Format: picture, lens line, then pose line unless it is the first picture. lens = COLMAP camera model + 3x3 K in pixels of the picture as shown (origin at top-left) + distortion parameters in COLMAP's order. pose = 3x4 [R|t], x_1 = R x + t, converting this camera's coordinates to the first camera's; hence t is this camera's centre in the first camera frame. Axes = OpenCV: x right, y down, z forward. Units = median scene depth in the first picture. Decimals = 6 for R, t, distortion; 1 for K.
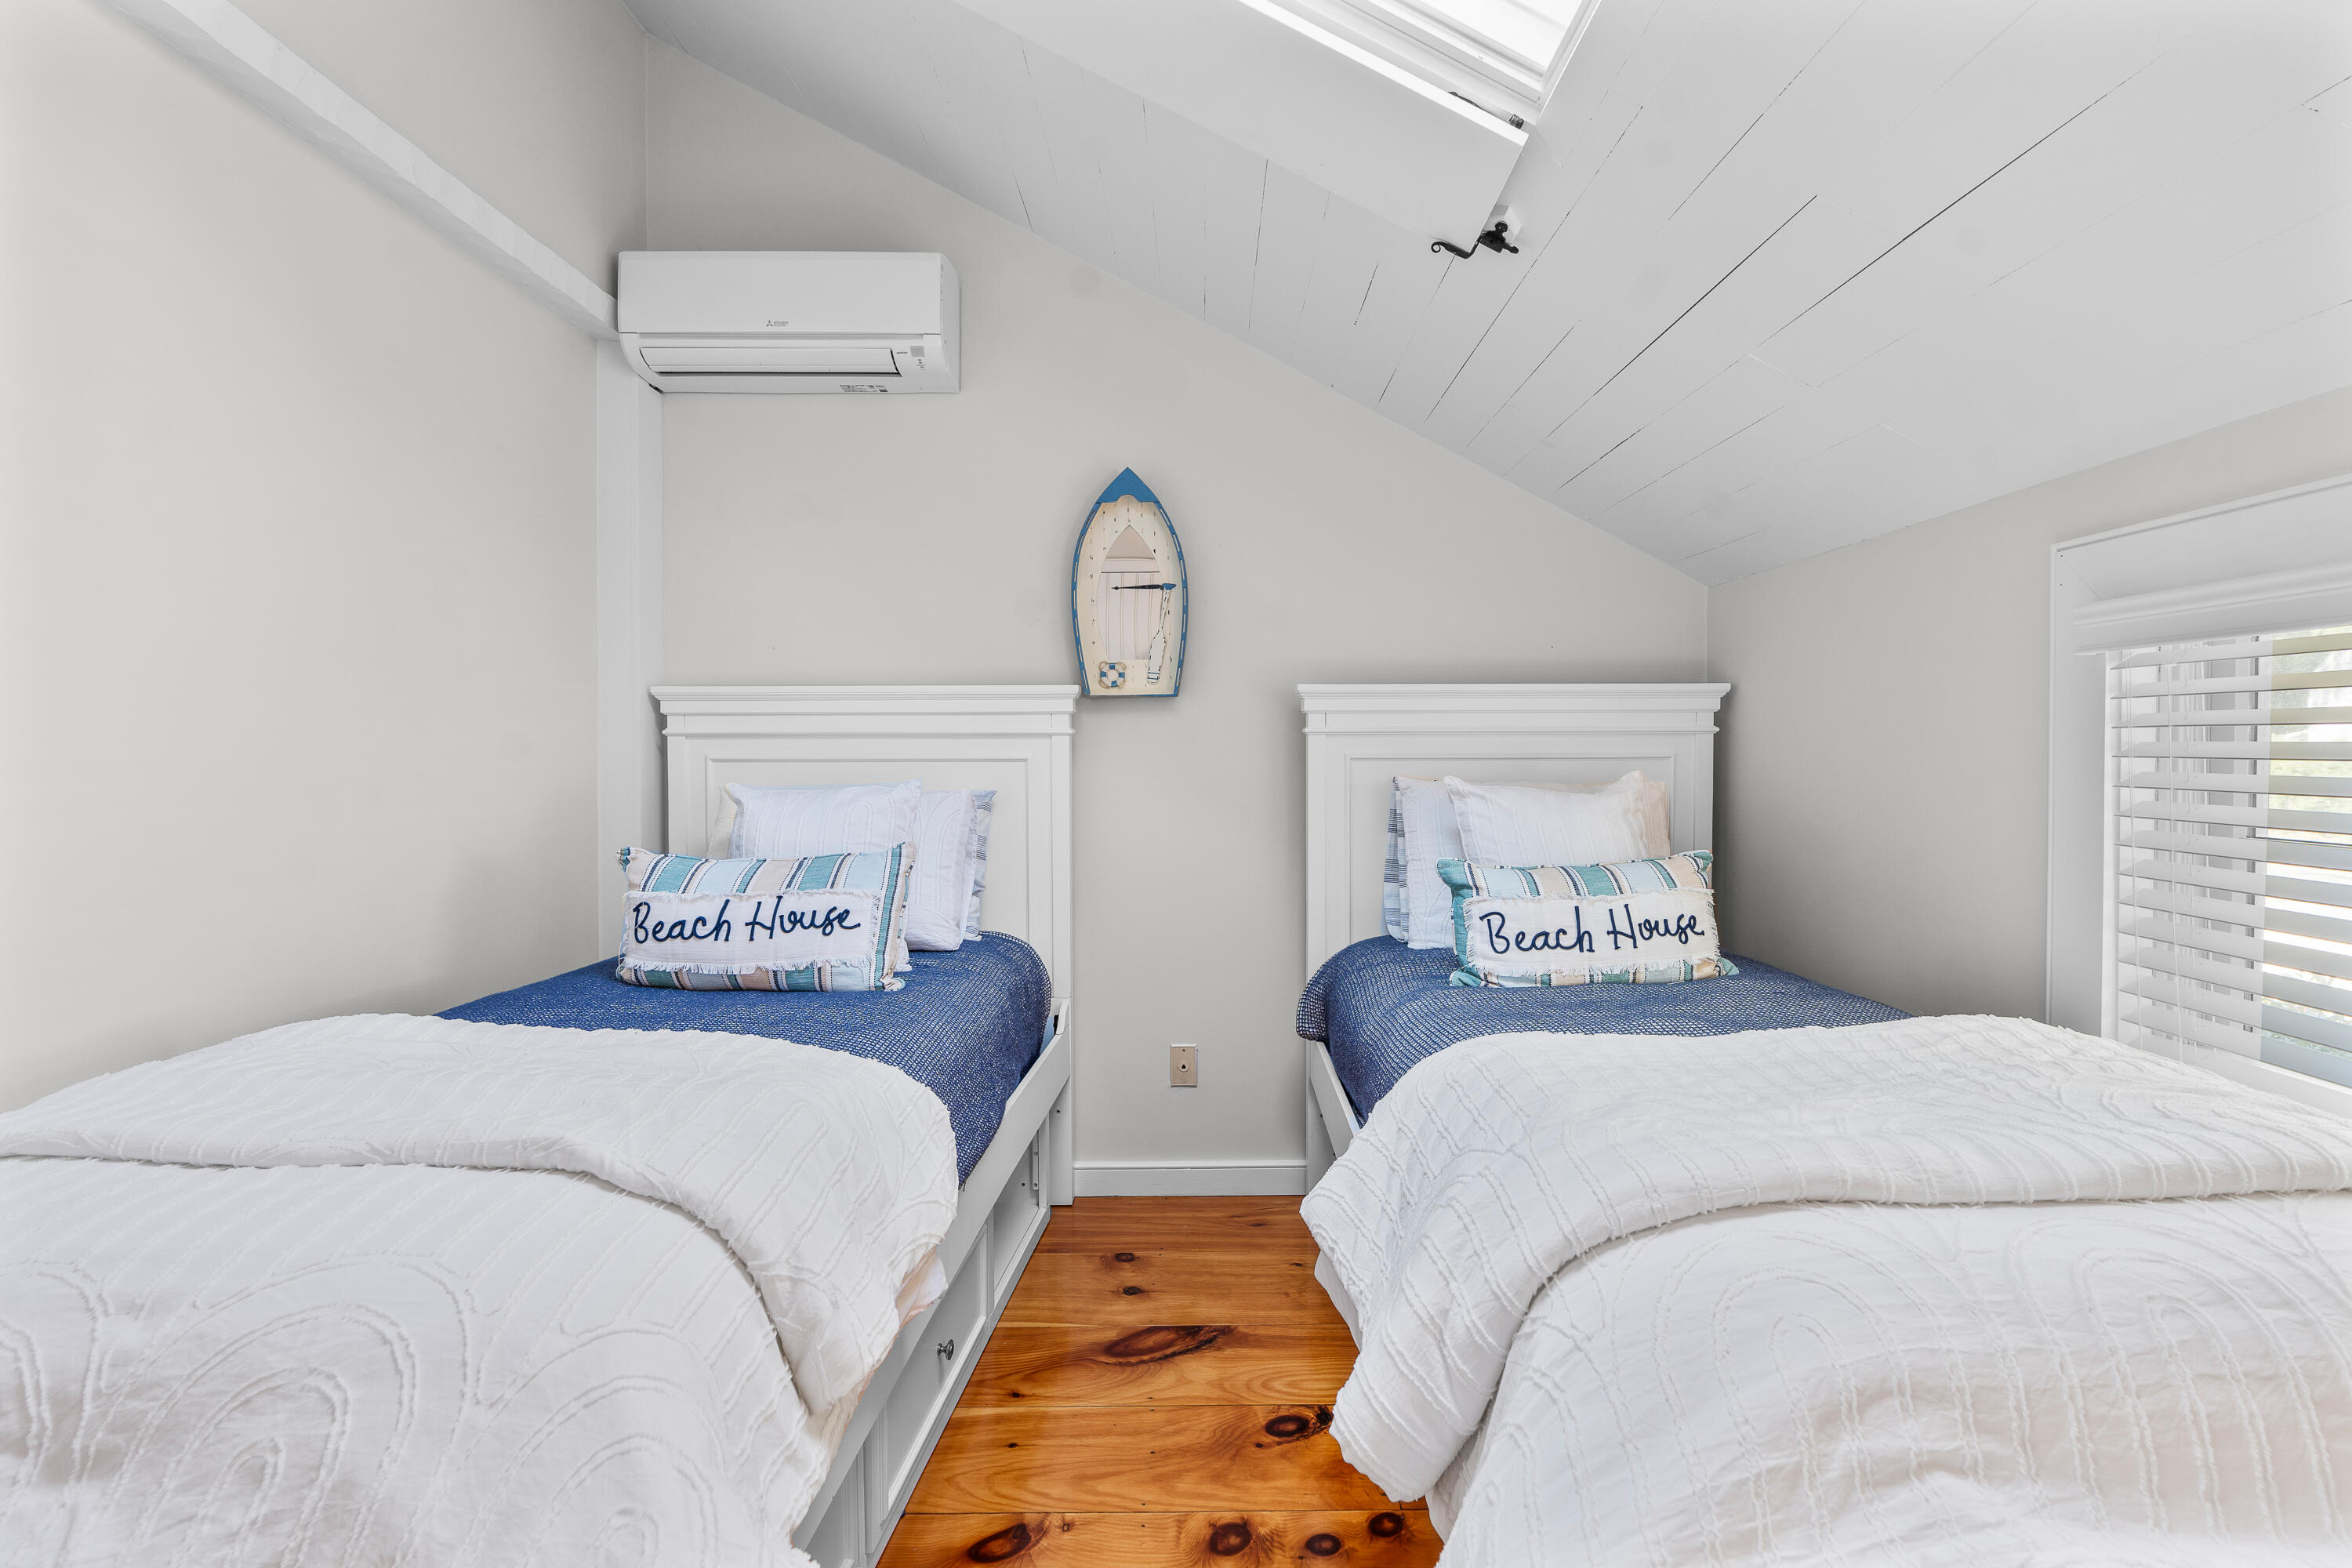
lens RADIAL K [[1078.7, 0, 1205.8], [0, 1078.7, 763.4], [0, 0, 1]] dist [-0.010768, 0.000230]
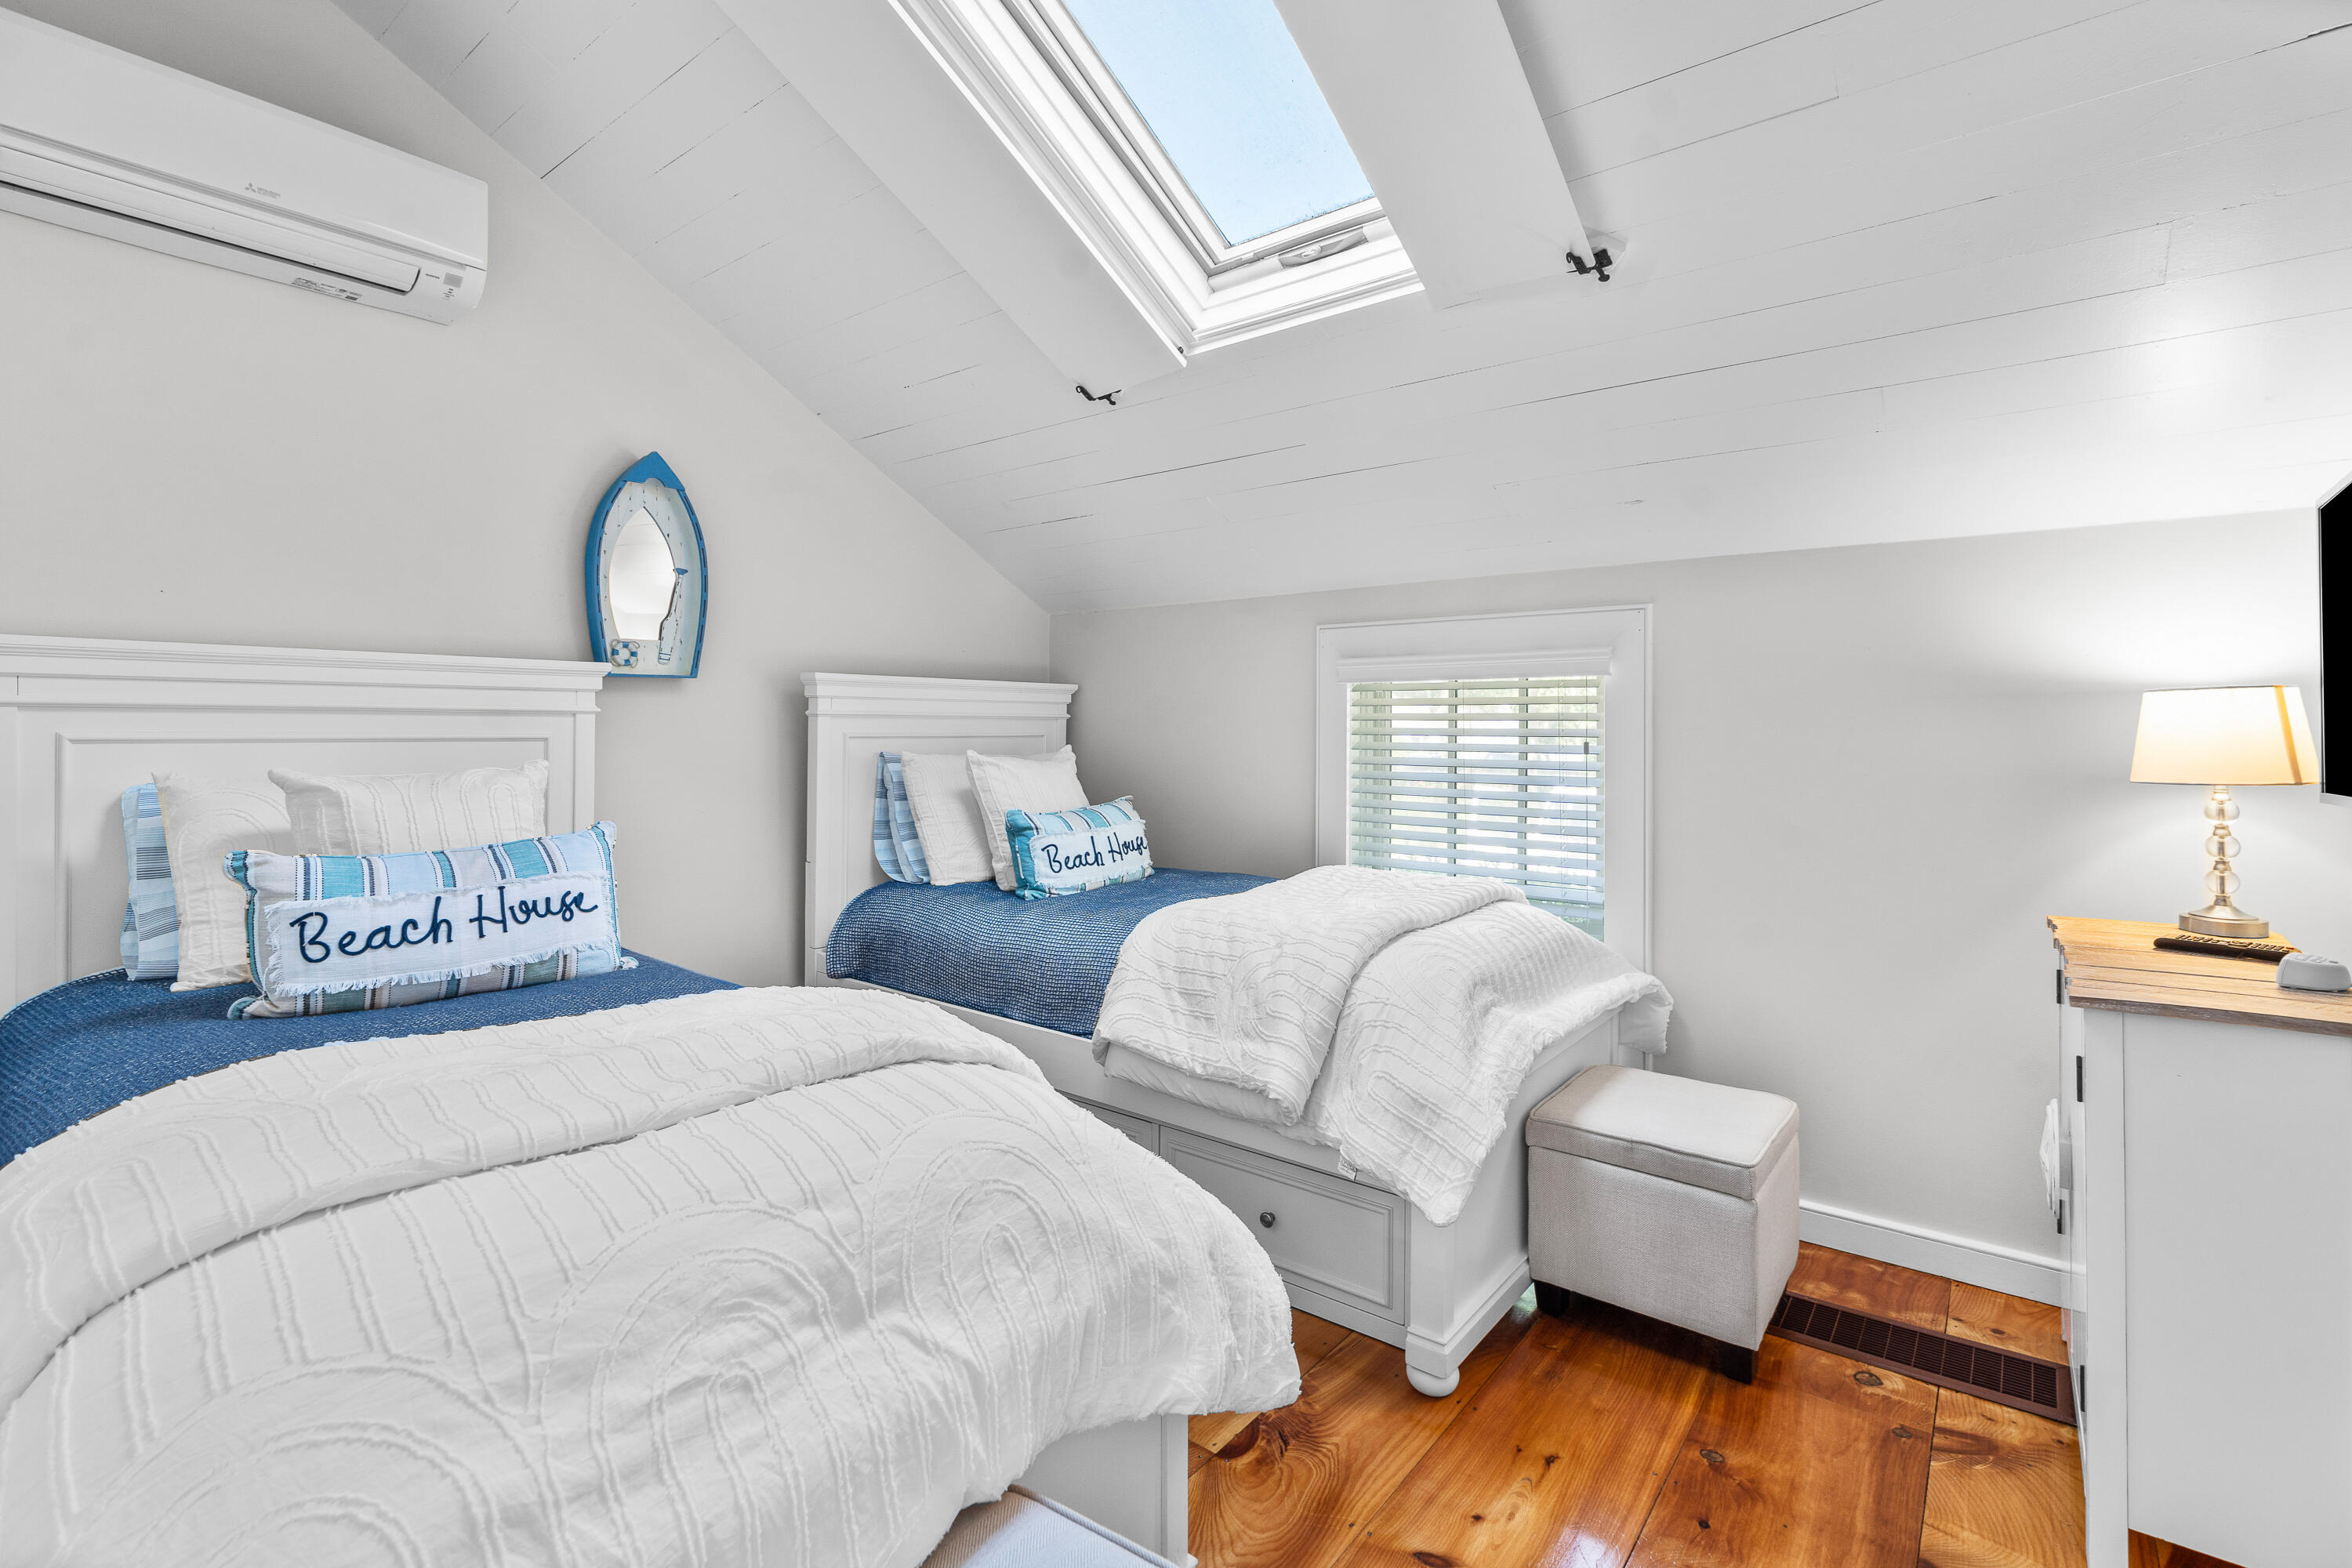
lens RADIAL K [[1079.6, 0, 1183.3], [0, 1079.6, 730.2], [0, 0, 1]] dist [-0.003585, 0.000541]
pose [[0.630449, 0.003378, 0.776223, -0.739010], [0.005742, 0.999943, -0.009015, 0.001156], [-0.776209, 0.010141, 0.630394, -0.035406]]
